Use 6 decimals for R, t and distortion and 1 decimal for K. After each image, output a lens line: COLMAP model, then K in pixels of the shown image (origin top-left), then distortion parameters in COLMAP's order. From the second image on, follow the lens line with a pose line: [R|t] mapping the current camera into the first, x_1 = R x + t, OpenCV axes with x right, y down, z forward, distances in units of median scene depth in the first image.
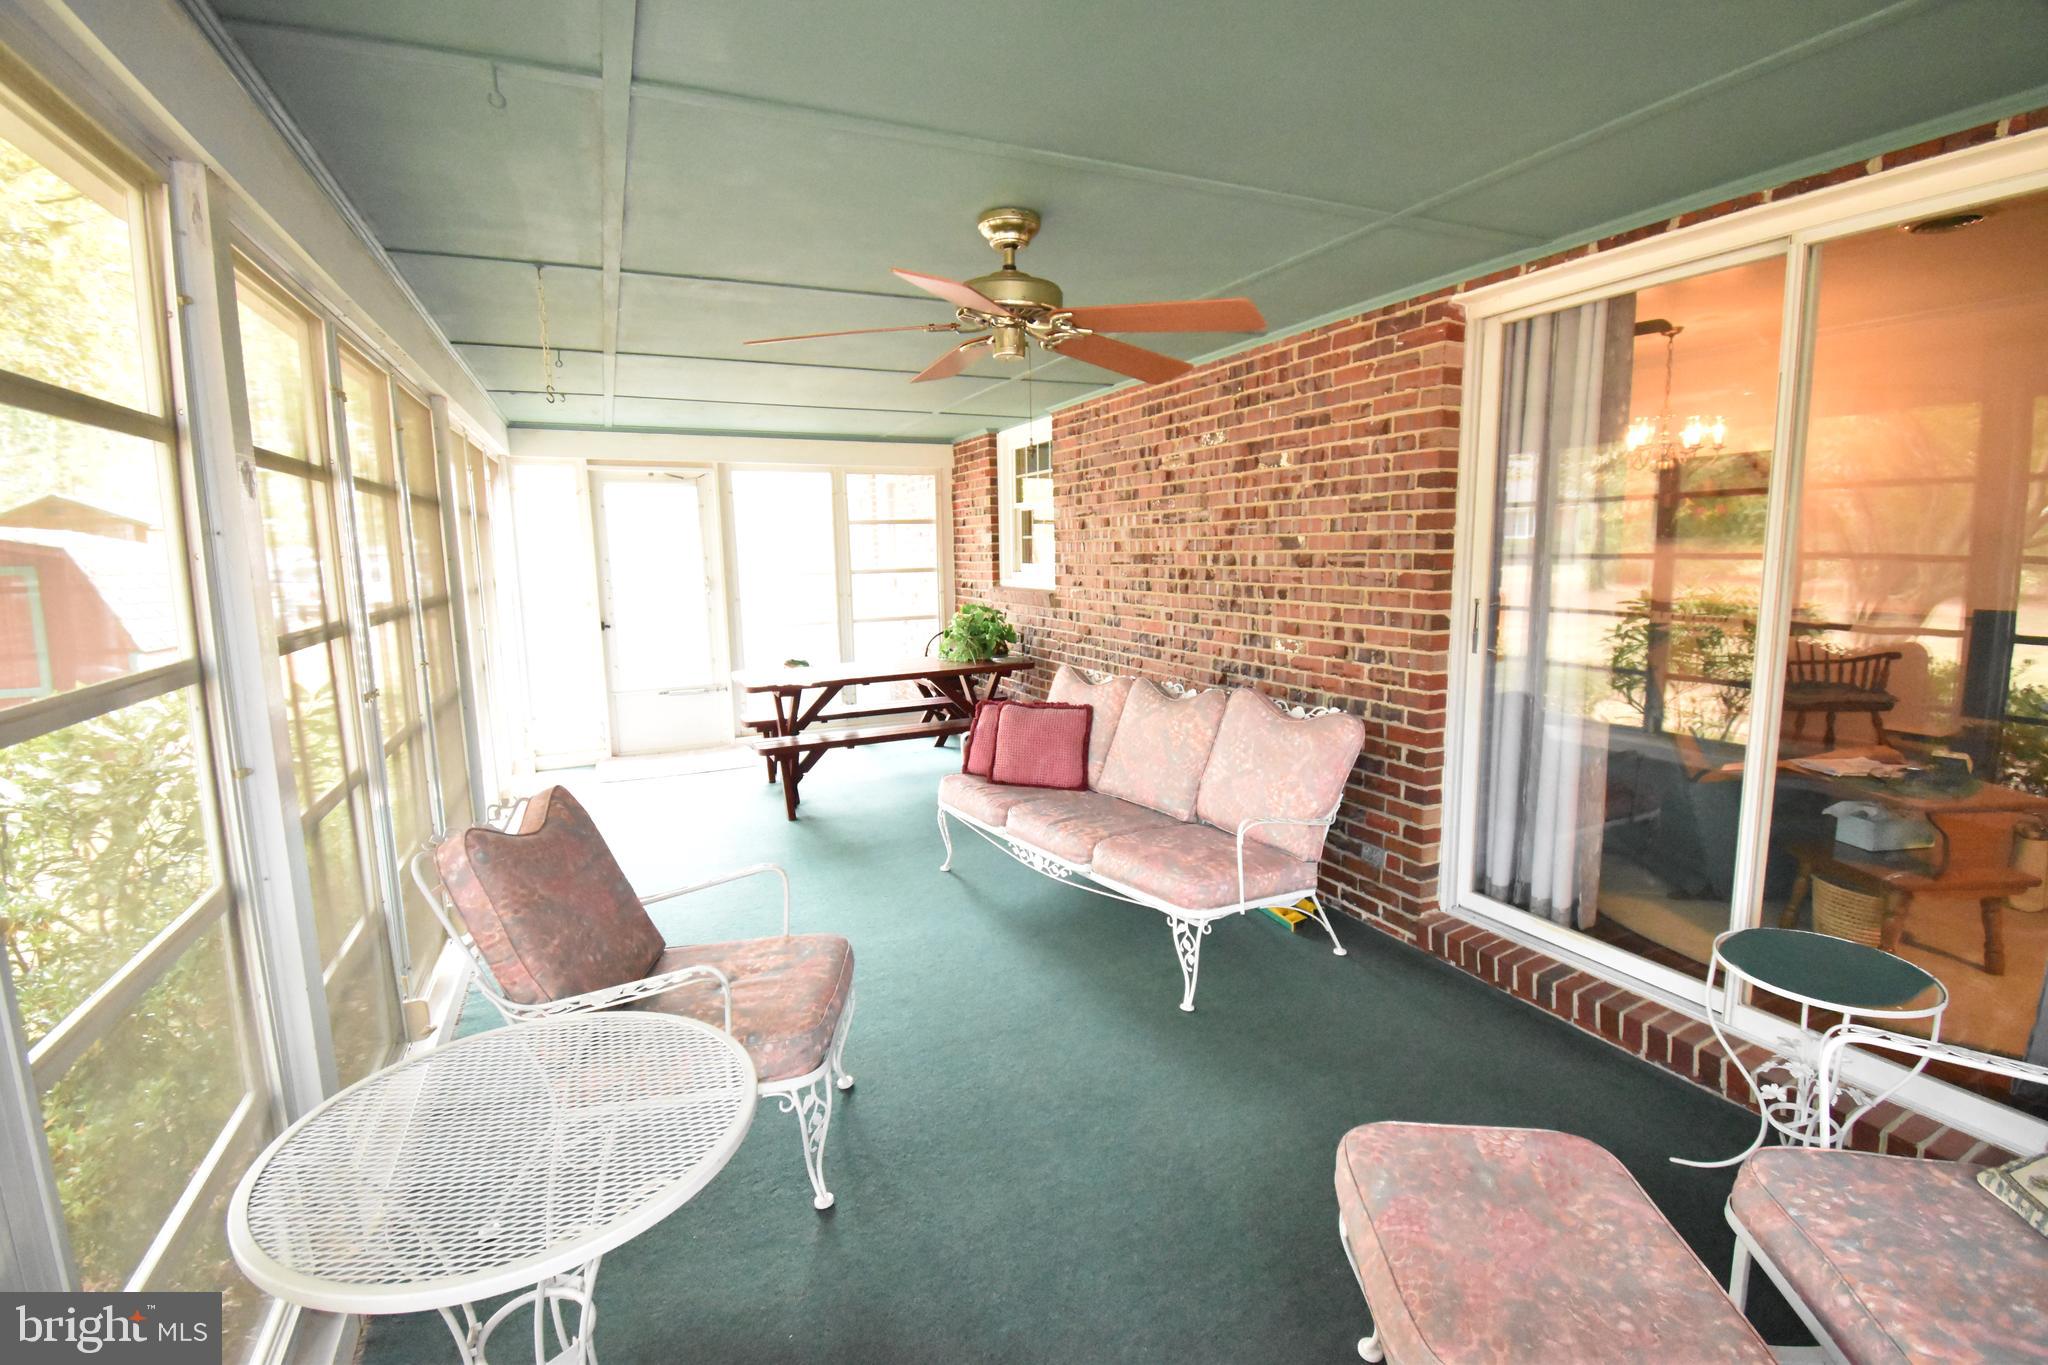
lens RADIAL K [[919.2, 0, 1028.5], [0, 919.2, 679.8], [0, 0, 1]] dist [0.026271, -0.028483]
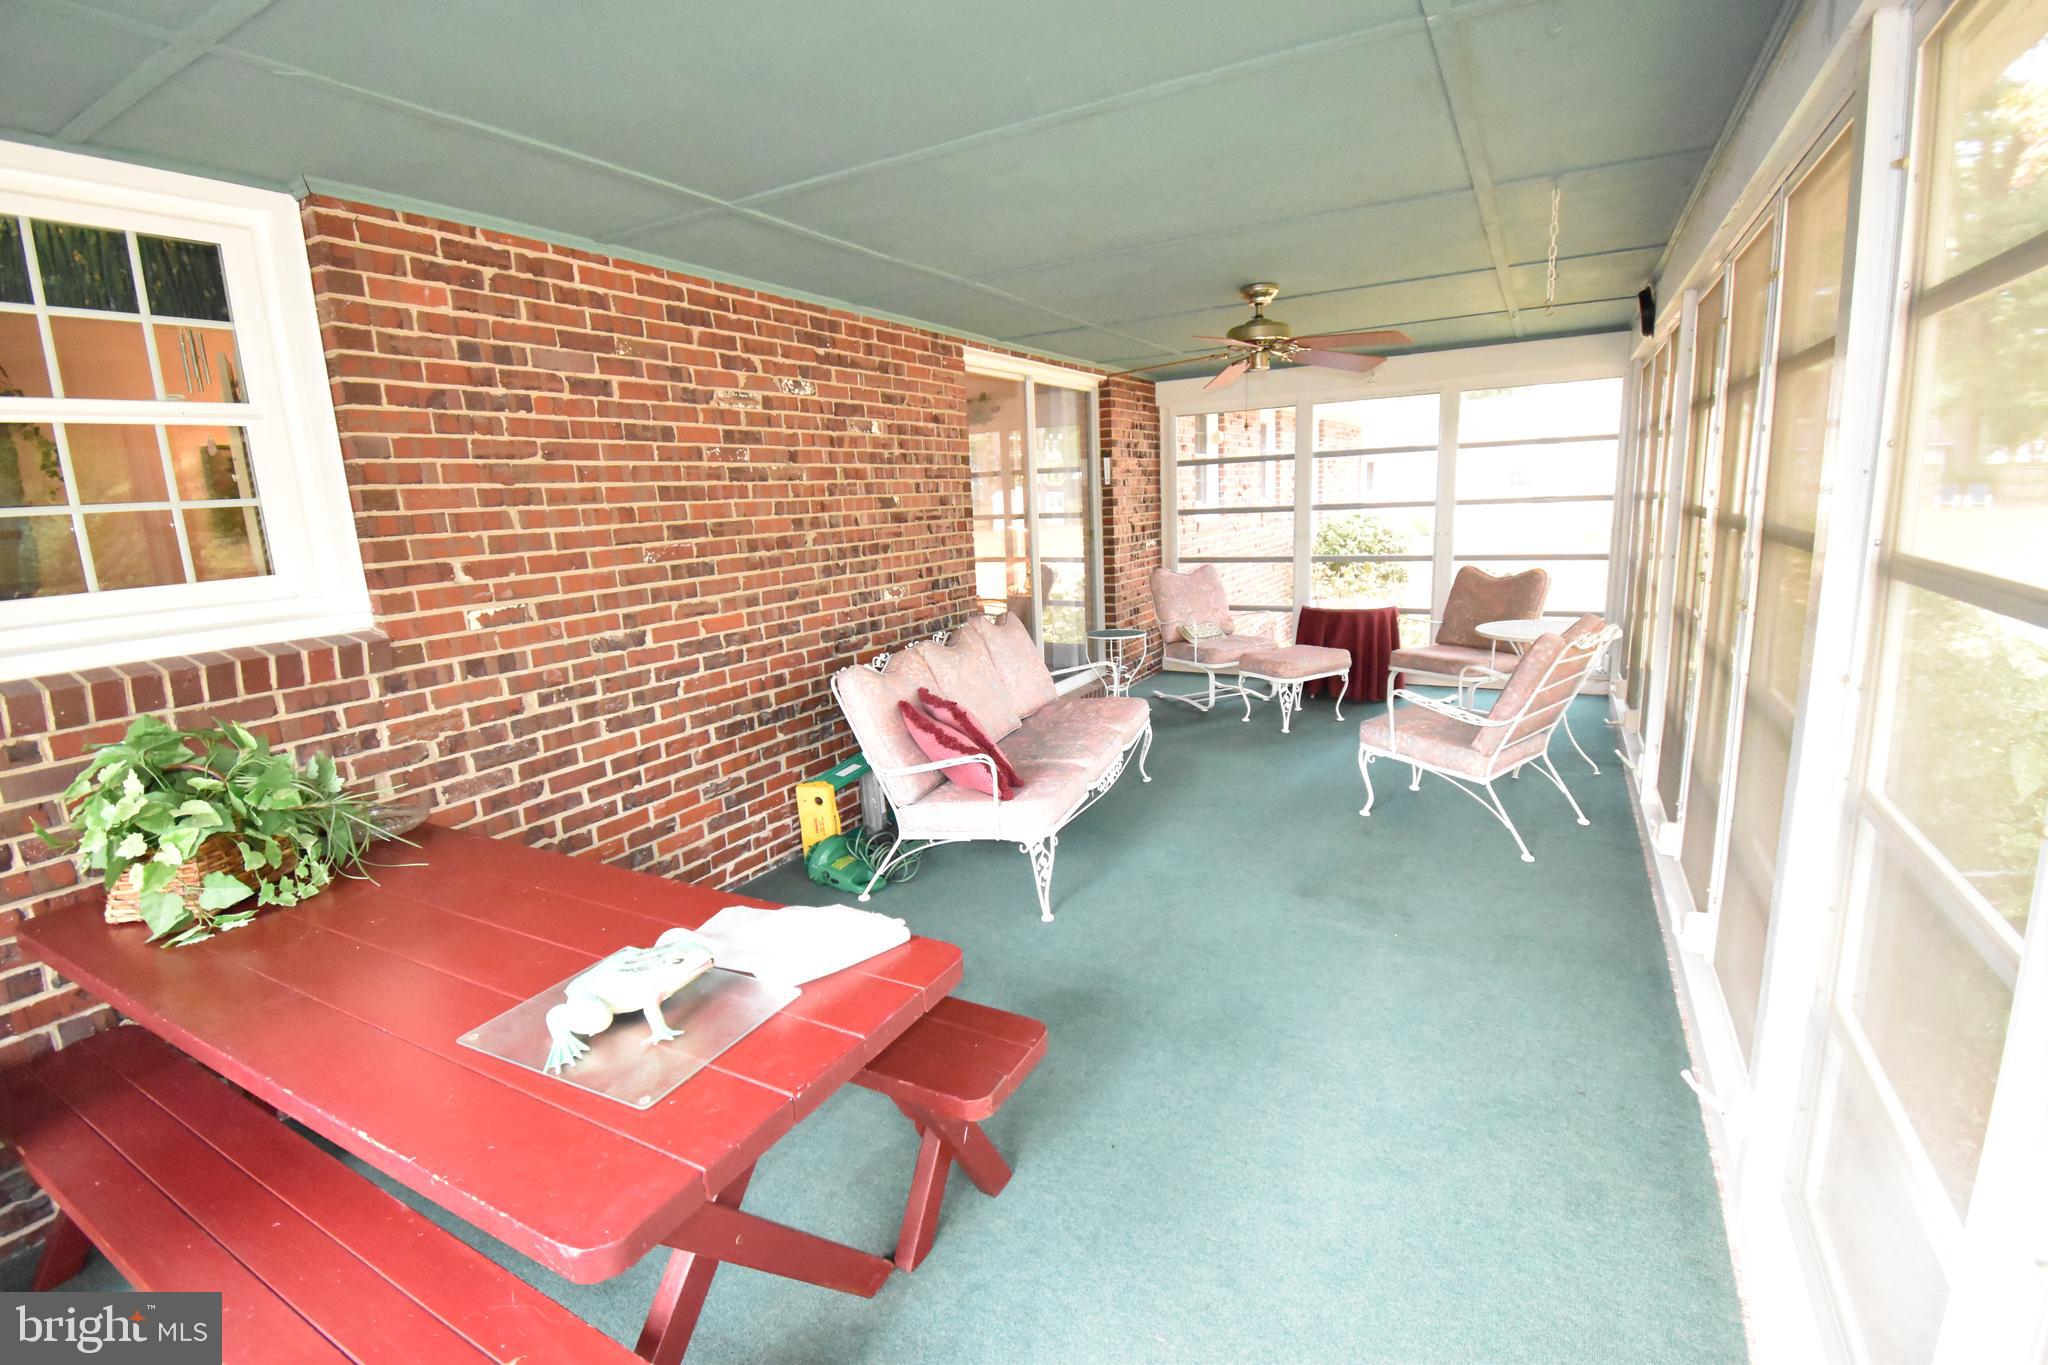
lens RADIAL K [[919.2, 0, 1028.5], [0, 919.2, 679.8], [0, 0, 1]] dist [0.026271, -0.028483]
pose [[-0.594120, -0.112843, 0.796422, -0.755110], [0.170543, 0.949930, 0.261816, -0.209655], [-0.786089, 0.291375, -0.545128, 1.553936]]
